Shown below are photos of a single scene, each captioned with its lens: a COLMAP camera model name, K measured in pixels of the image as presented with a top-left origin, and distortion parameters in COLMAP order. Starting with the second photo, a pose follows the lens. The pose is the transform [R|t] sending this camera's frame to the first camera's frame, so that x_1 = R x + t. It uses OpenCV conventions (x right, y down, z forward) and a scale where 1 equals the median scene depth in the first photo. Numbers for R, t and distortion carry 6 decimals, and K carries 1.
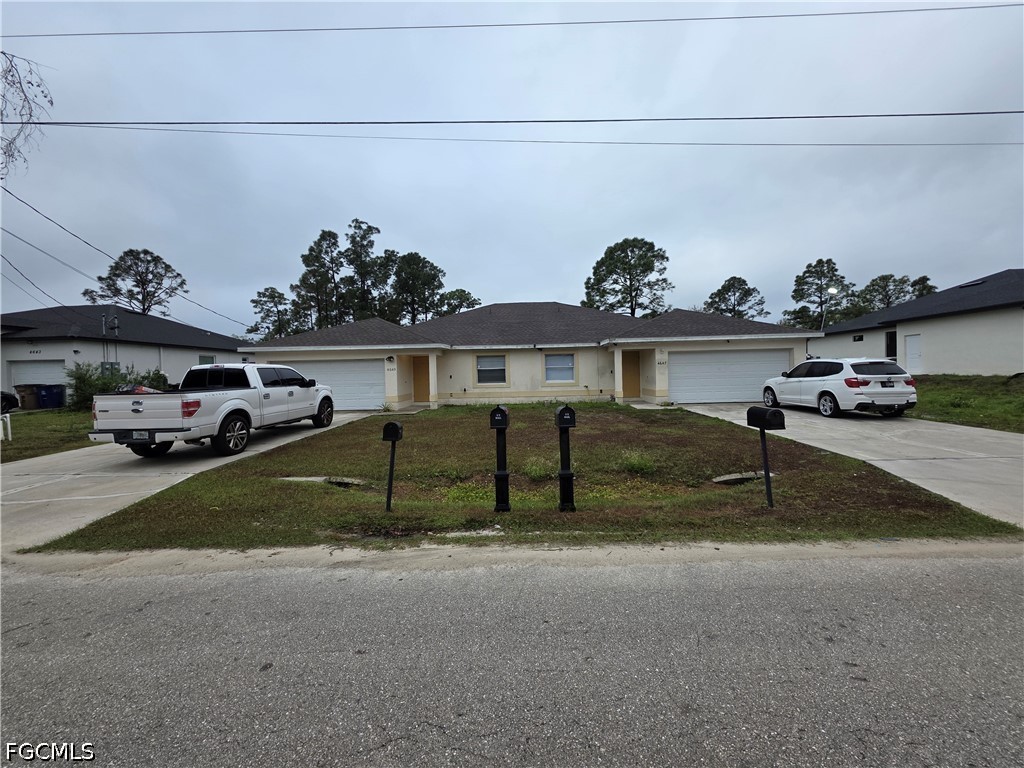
lens RADIAL K [[409.0, 0, 517.4], [0, 409.0, 381.9], [0, 0, 1]] dist [0.004580, -0.000625]
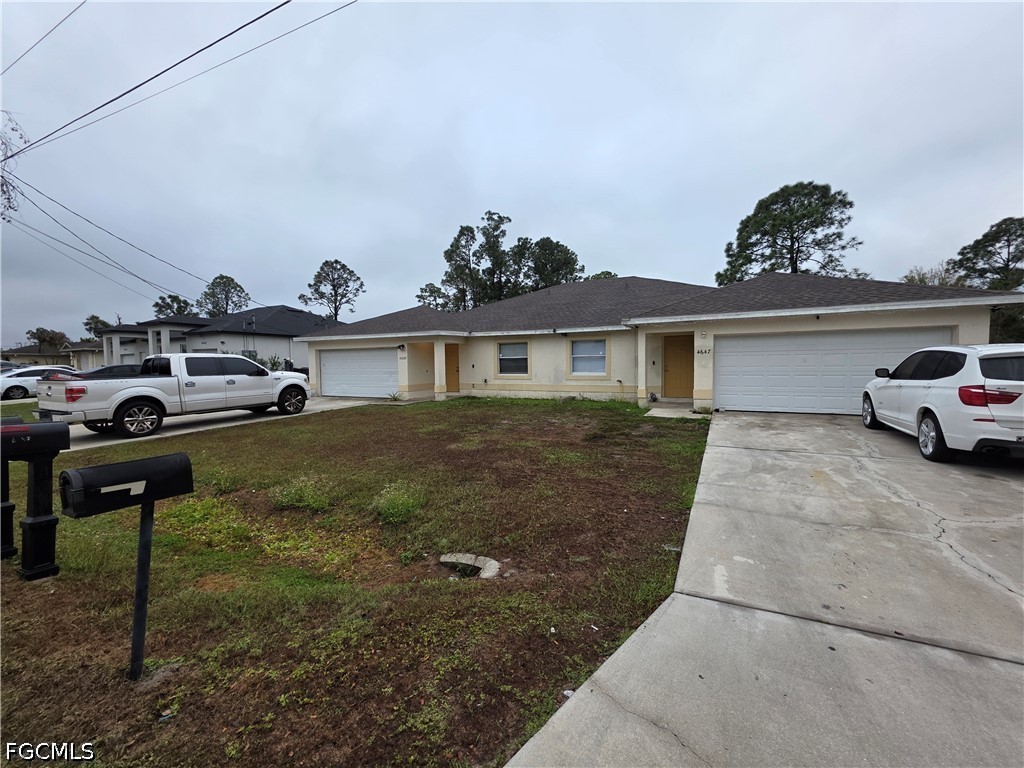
lens RADIAL K [[409.0, 0, 509.4], [0, 409.0, 383.6], [0, 0, 1]] dist [0.004580, -0.000625]
pose [[0.908313, 0.032892, -0.416995, 0.147228], [-0.017191, 0.998997, 0.041353, -0.006261], [0.417937, -0.030393, 0.907967, 0.094993]]
